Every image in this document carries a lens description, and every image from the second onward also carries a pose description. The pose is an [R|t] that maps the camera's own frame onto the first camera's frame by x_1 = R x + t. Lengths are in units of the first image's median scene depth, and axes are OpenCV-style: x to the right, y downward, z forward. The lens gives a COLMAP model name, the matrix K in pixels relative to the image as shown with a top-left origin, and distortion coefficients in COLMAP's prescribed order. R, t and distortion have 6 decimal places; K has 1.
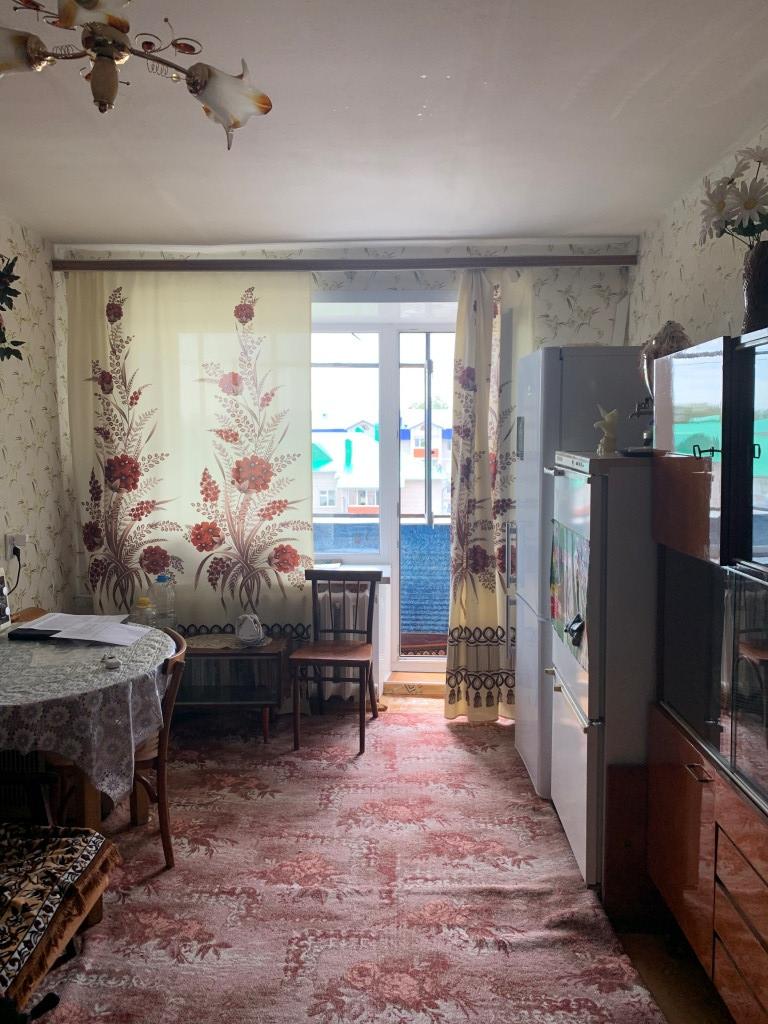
lens RADIAL K [[771.8, 0, 384.0], [0, 771.8, 512.0], [0, 0, 1]] dist [-0.001170, -0.001098]
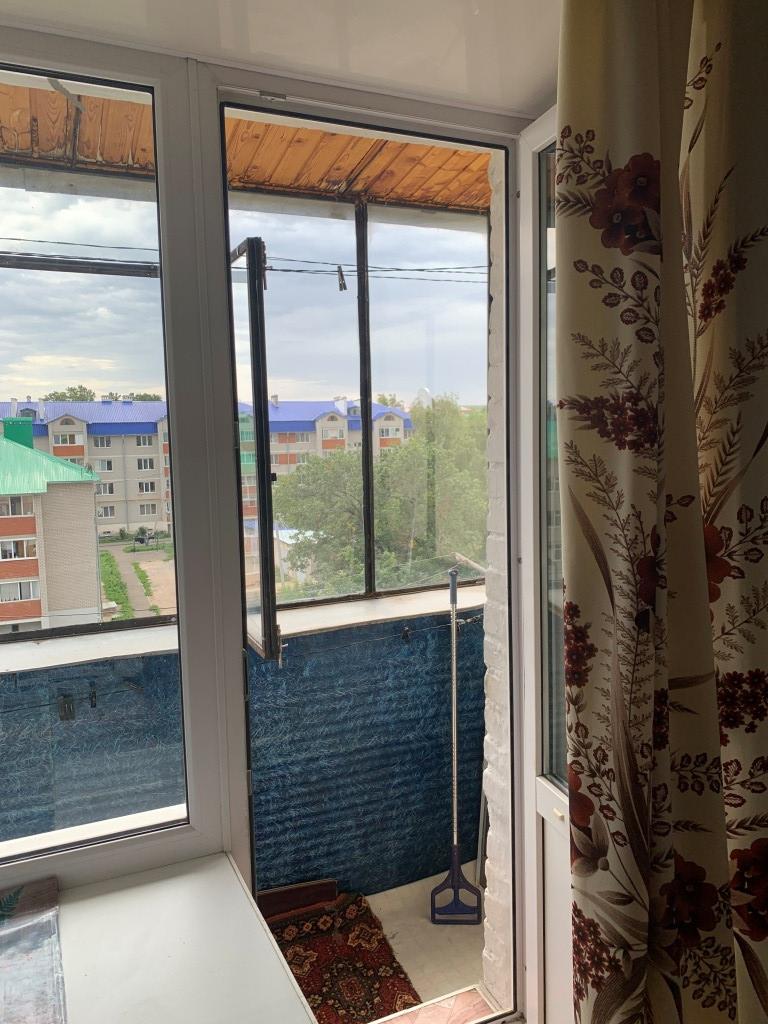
lens RADIAL K [[771.8, 0, 384.0], [0, 771.8, 512.0], [0, 0, 1]] dist [-0.001170, -0.001098]
pose [[0.940355, -0.055882, 0.335574, -0.052135], [0.058987, 0.998258, 0.000941, -0.078815], [-0.335042, 0.018909, 0.942013, 0.785088]]
